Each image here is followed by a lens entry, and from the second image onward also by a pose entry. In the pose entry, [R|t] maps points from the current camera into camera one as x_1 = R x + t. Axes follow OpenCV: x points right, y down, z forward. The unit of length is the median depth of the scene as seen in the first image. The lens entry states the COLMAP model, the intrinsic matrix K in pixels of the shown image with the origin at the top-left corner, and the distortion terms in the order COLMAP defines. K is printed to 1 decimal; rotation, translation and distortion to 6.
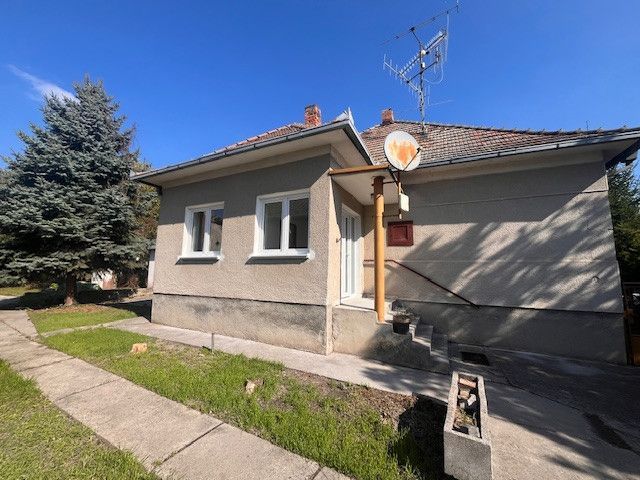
lens RADIAL K [[258.6, 0, 317.7], [0, 258.6, 239.4], [0, 0, 1]] dist [-0.003322, -0.000370]
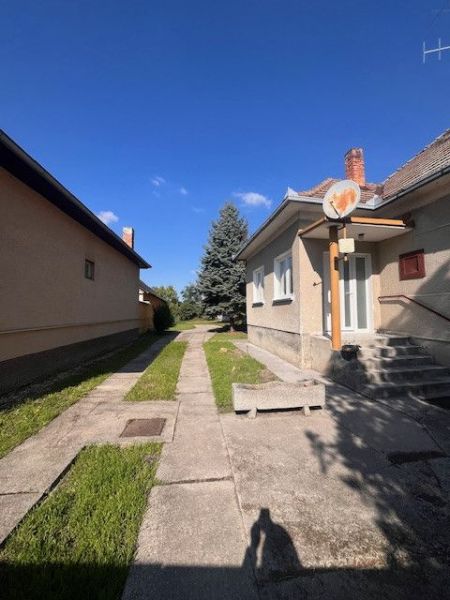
lens RADIAL K [[242.4, 0, 226.5], [0, 242.4, 298.9], [0, 0, 1]] dist [-0.003322, -0.000370]
pose [[0.590839, -0.061609, -0.804433, 0.699448], [0.114000, 0.993451, 0.007645, 0.015168], [0.798694, -0.096222, 0.593994, -0.046805]]
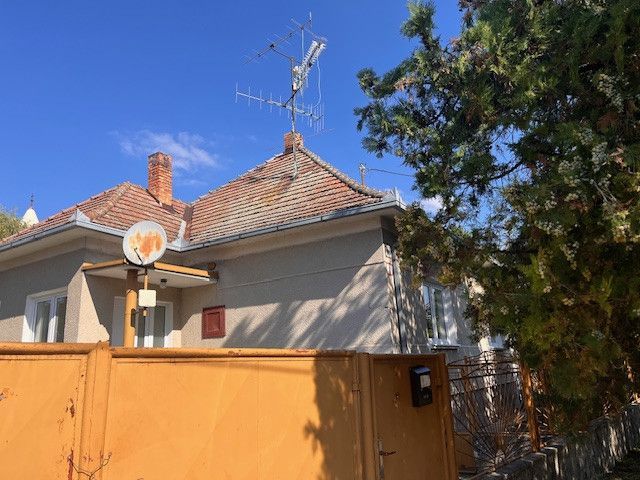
lens RADIAL K [[487.5, 0, 322.3], [0, 487.5, 241.2], [0, 0, 1]] dist [0.023680, -0.002975]
pose [[0.992458, -0.090320, -0.082882, 0.917885], [0.078906, 0.988112, -0.131944, -0.051044], [0.093814, 0.124409, 0.987786, -0.575076]]
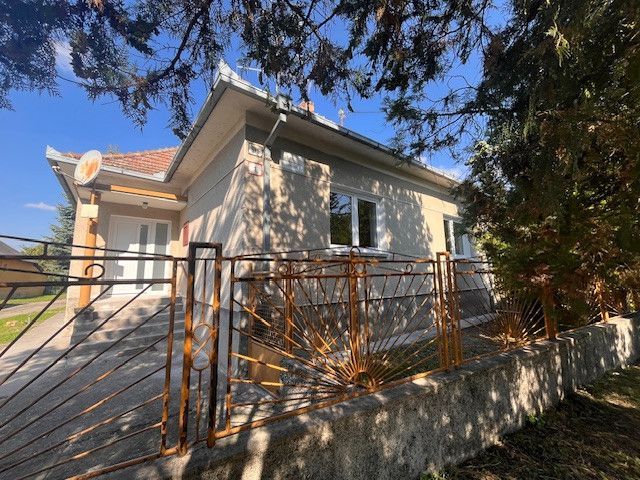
lens RADIAL K [[258.6, 0, 317.7], [0, 258.6, 239.4], [0, 0, 1]] dist [-0.003322, -0.000370]
pose [[0.897795, -0.088277, -0.431475, 1.438418], [0.081227, 0.996089, -0.034780, 0.091428], [0.432858, -0.003822, 0.901454, 0.320385]]
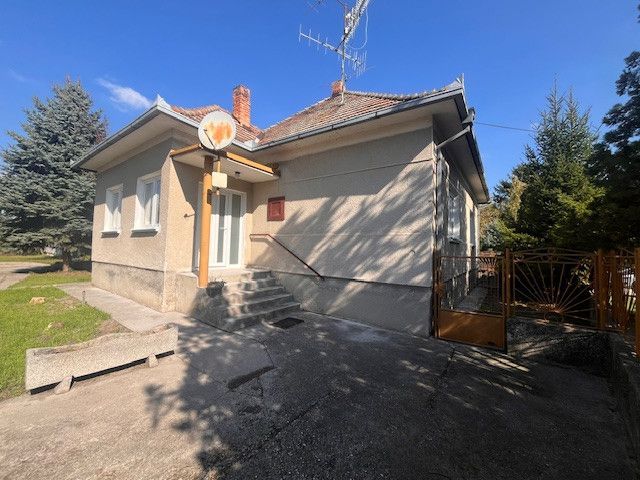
lens RADIAL K [[258.6, 0, 317.7], [0, 258.6, 239.4], [0, 0, 1]] dist [-0.003322, -0.000370]
pose [[0.986111, 0.004342, -0.166032, 0.755193], [0.009182, 0.996704, 0.080600, 0.019065], [0.165834, -0.081005, 0.982821, -0.016847]]
